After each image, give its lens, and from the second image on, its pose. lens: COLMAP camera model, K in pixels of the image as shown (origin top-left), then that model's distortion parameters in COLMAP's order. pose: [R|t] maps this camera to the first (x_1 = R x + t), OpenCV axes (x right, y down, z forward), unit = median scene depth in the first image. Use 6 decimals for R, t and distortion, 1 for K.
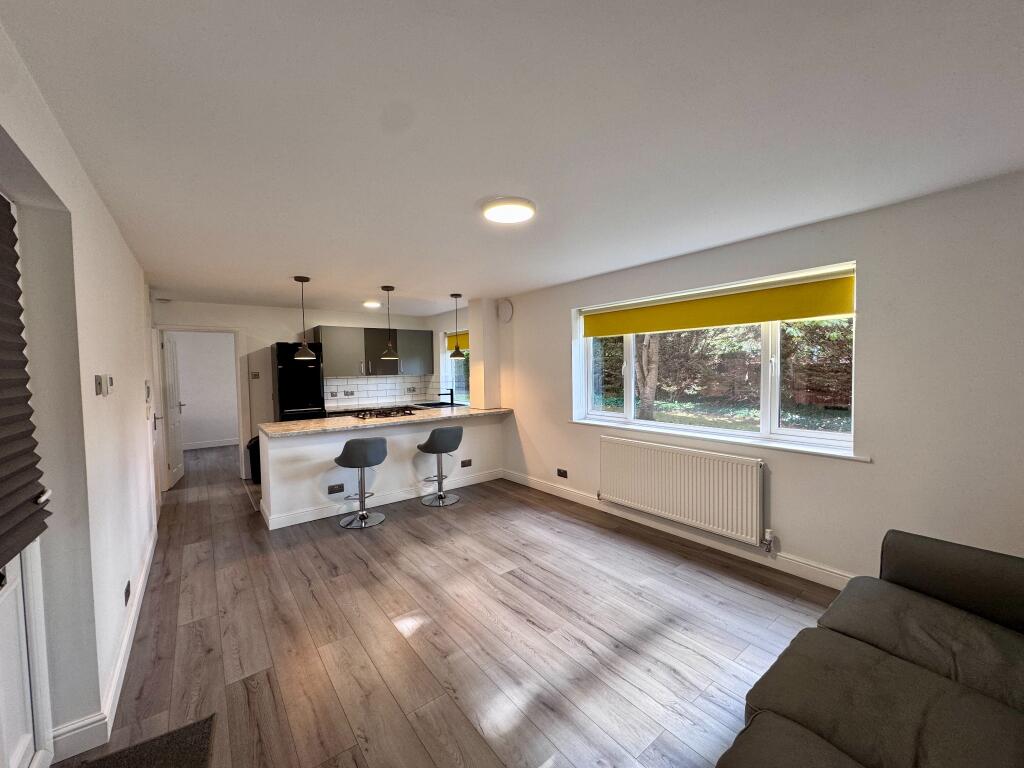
lens RADIAL K [[407.1, 0, 514.1], [0, 407.1, 384.8], [0, 0, 1]] dist [-0.001159, -0.000182]
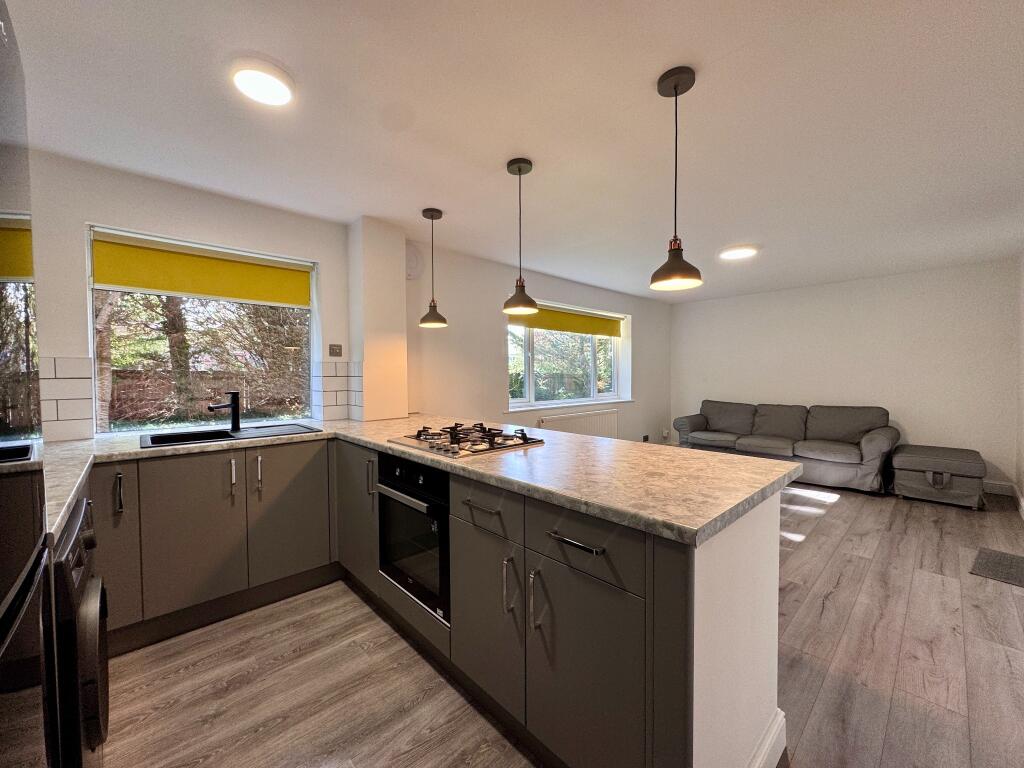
lens RADIAL K [[407.1, 0, 512.0], [0, 407.1, 385.8], [0, 0, 1]] dist [-0.001159, -0.000182]
pose [[-0.091342, -0.009453, 0.995775, -1.195776], [0.052233, 0.998533, 0.014270, 0.024908], [-0.994449, 0.053316, -0.090714, 1.607255]]
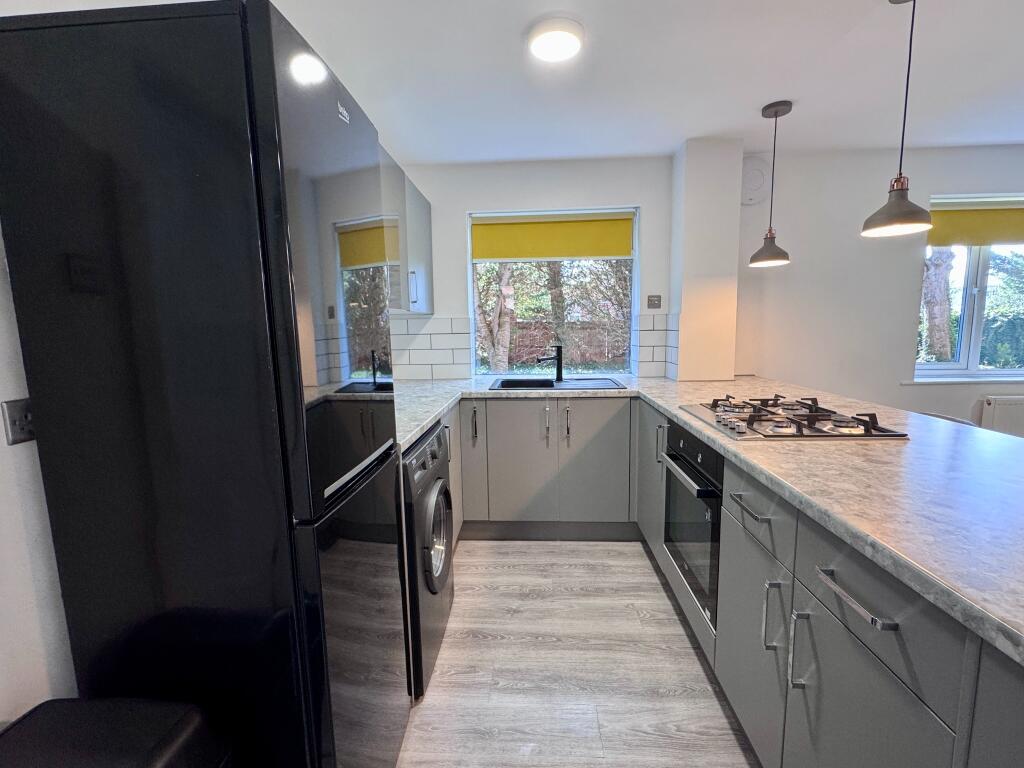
lens RADIAL K [[458.6, 0, 511.5], [0, 458.6, 385.8], [0, 0, 1]] dist [-0.004007, 0.000972]
pose [[0.653702, -0.089759, 0.751410, -1.164613], [0.038632, 0.995604, 0.085320, 0.017560], [-0.755765, -0.026745, 0.654296, 1.503664]]
